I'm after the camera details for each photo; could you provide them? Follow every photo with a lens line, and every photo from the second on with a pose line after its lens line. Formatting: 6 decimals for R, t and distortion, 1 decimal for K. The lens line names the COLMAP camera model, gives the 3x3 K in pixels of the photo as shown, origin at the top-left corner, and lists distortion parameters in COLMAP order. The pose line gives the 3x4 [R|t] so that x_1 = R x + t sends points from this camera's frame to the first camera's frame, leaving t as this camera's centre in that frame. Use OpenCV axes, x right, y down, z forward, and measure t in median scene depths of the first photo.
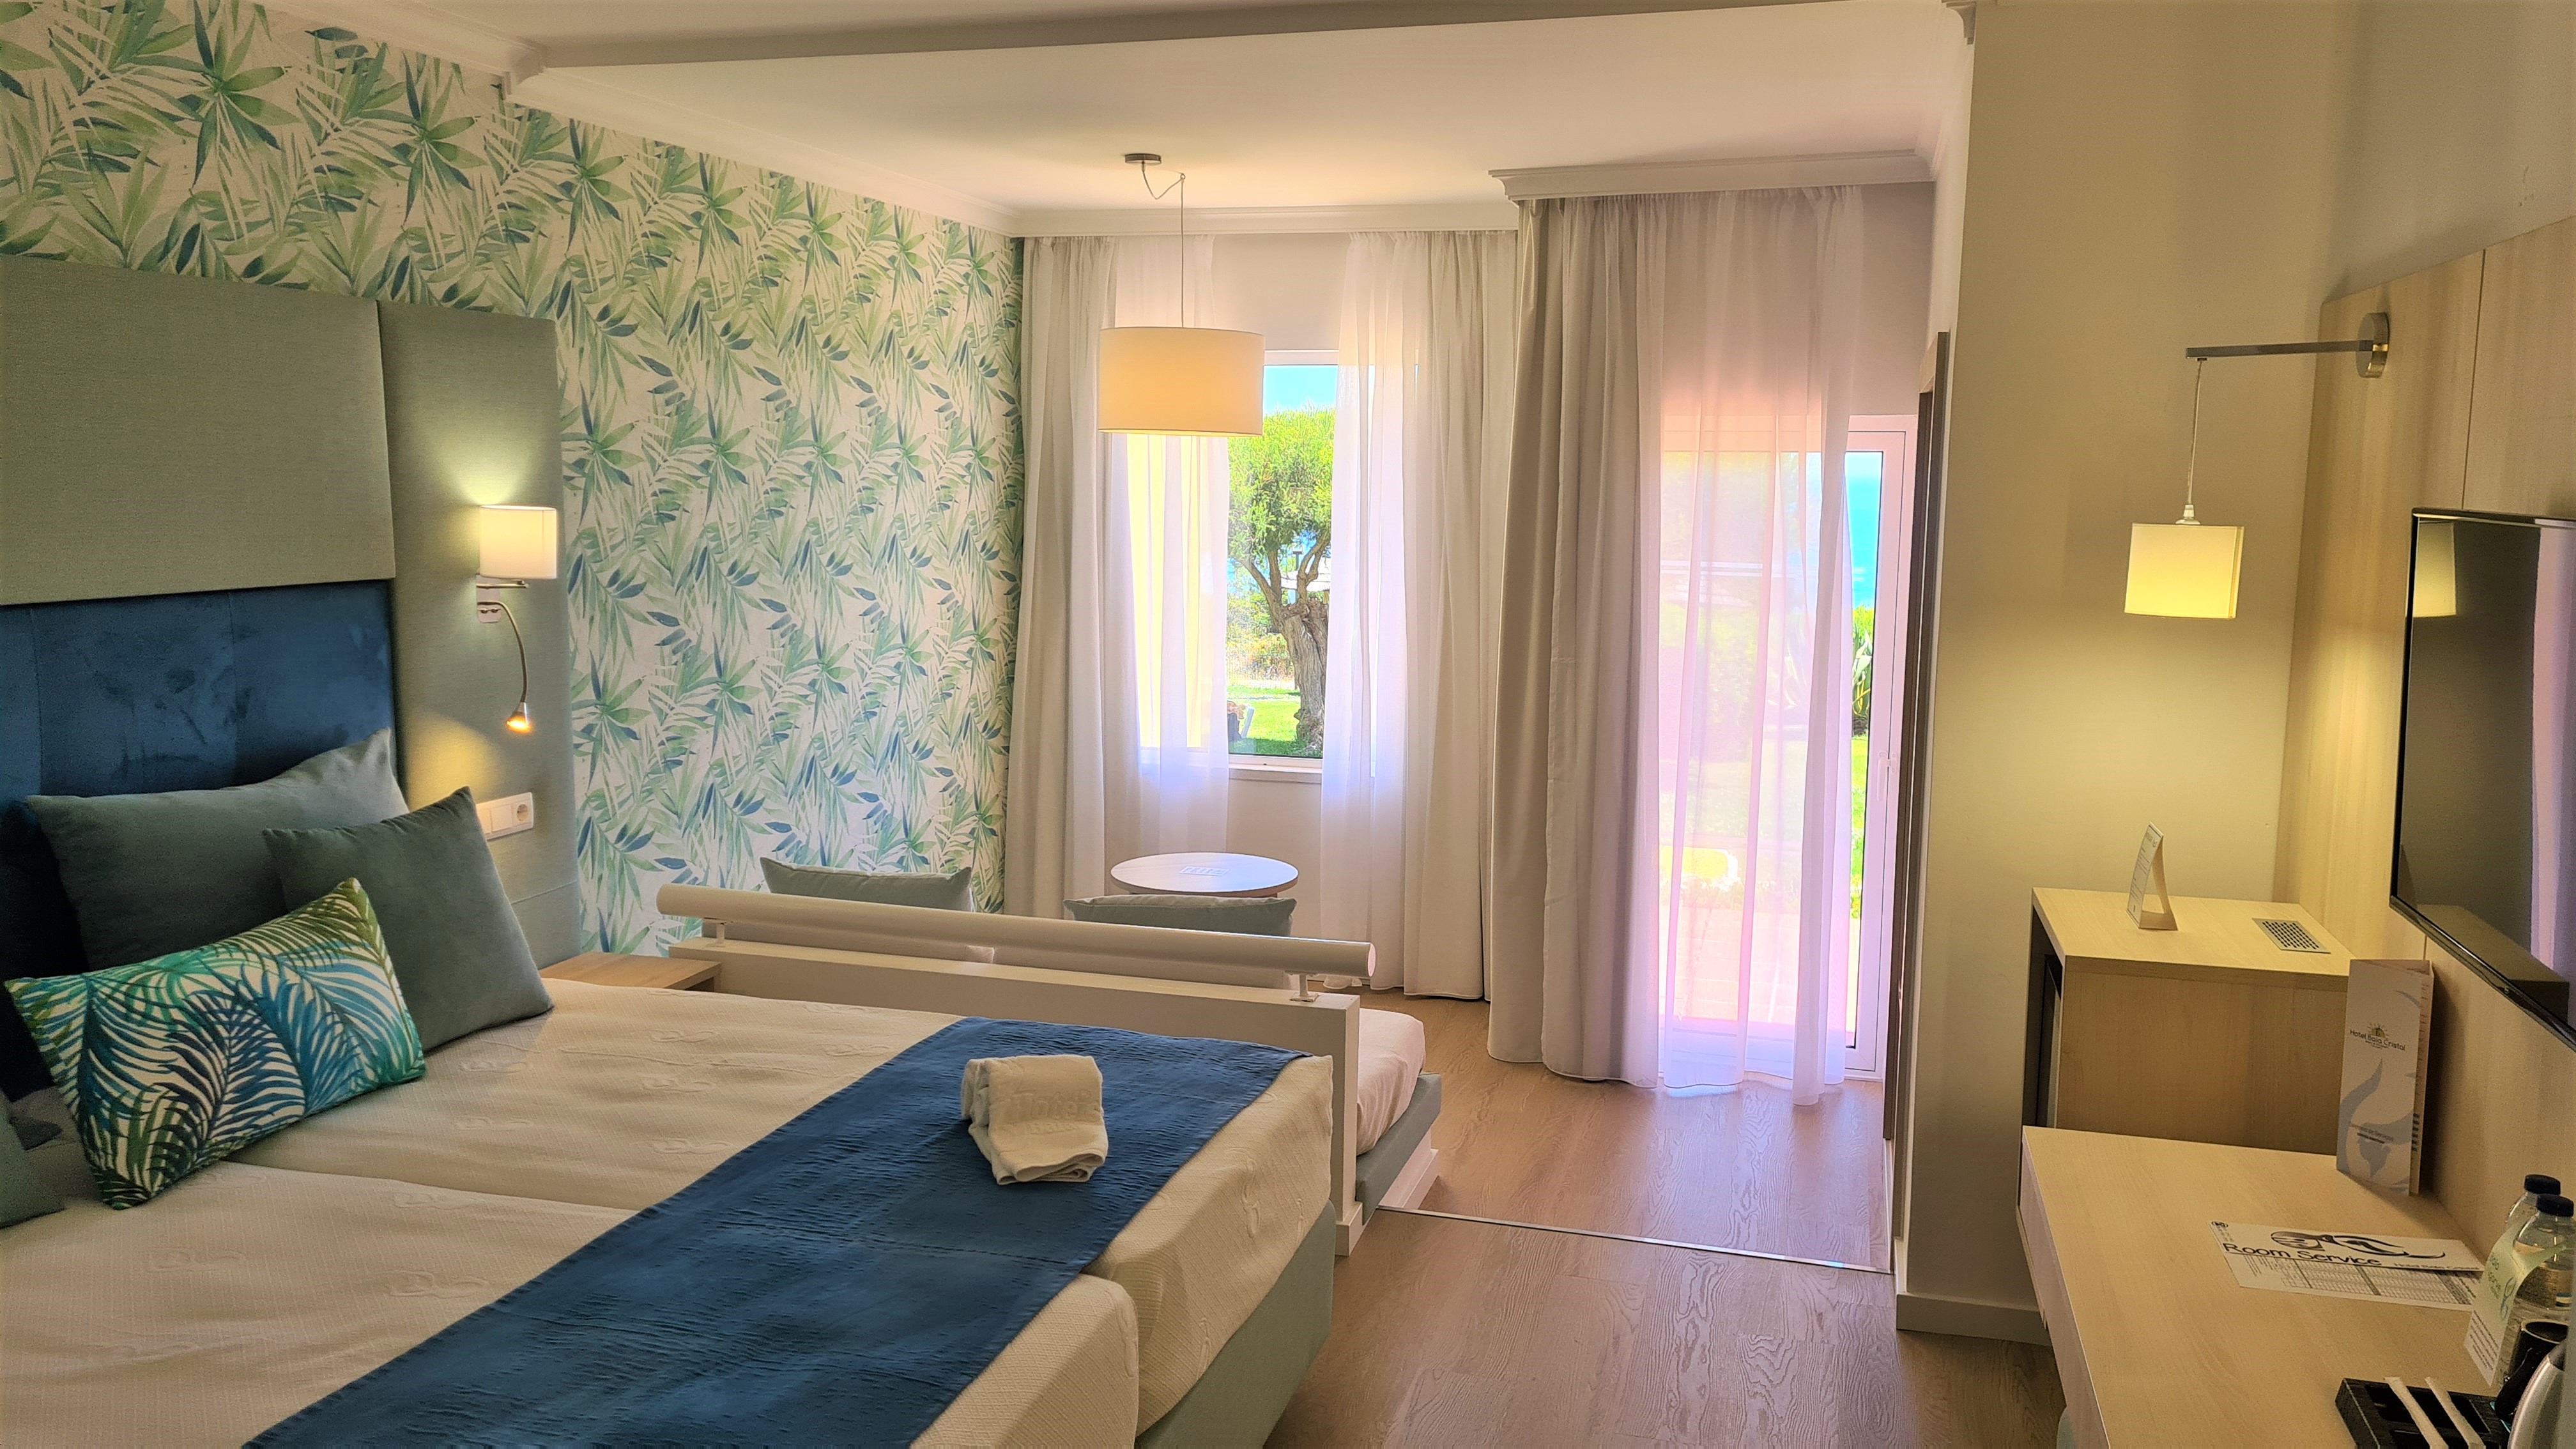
lens RADIAL K [[1921.0, 0, 1286.6], [0, 1921.0, 701.2], [0, 0, 1]] dist [0.030858, -0.020561]
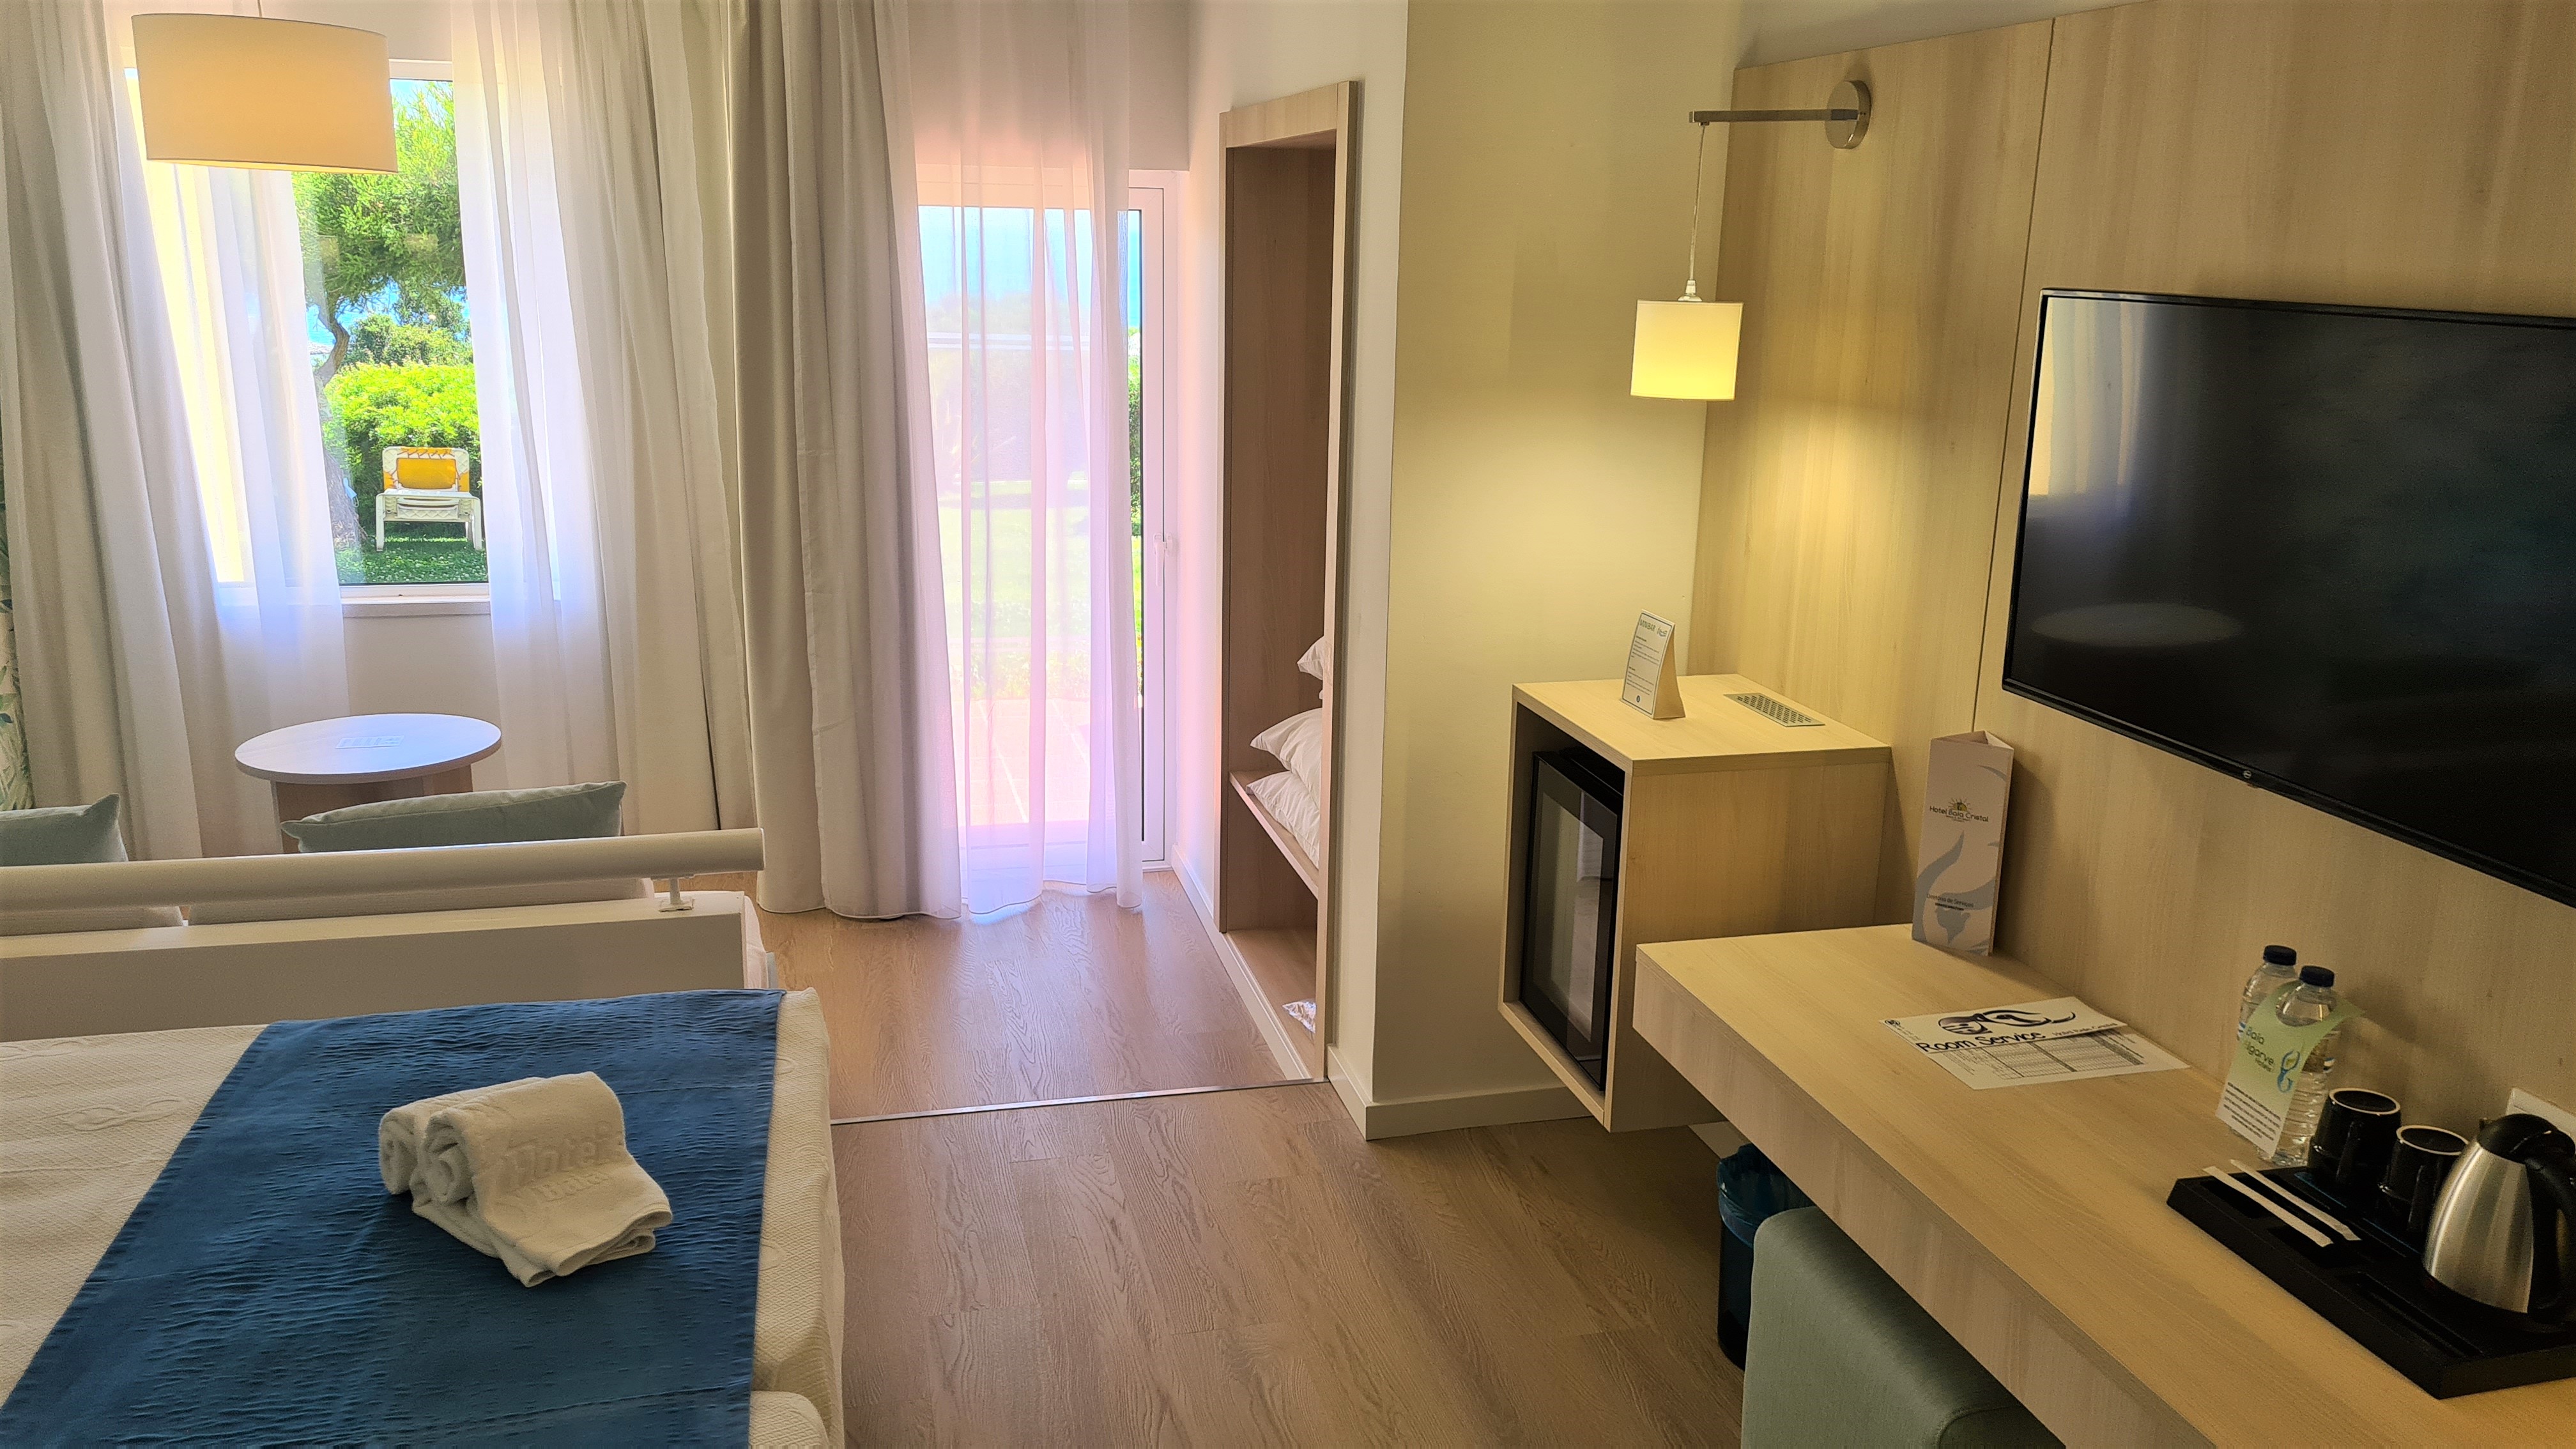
lens RADIAL K [[1921.0, 0, 1294.5], [0, 1921.0, 743.0], [0, 0, 1]] dist [0.030858, -0.020561]
pose [[0.863310, -0.122650, 0.489543, -0.205856], [0.049621, 0.985948, 0.159514, -0.037642], [-0.502229, -0.113418, 0.857265, 0.254272]]
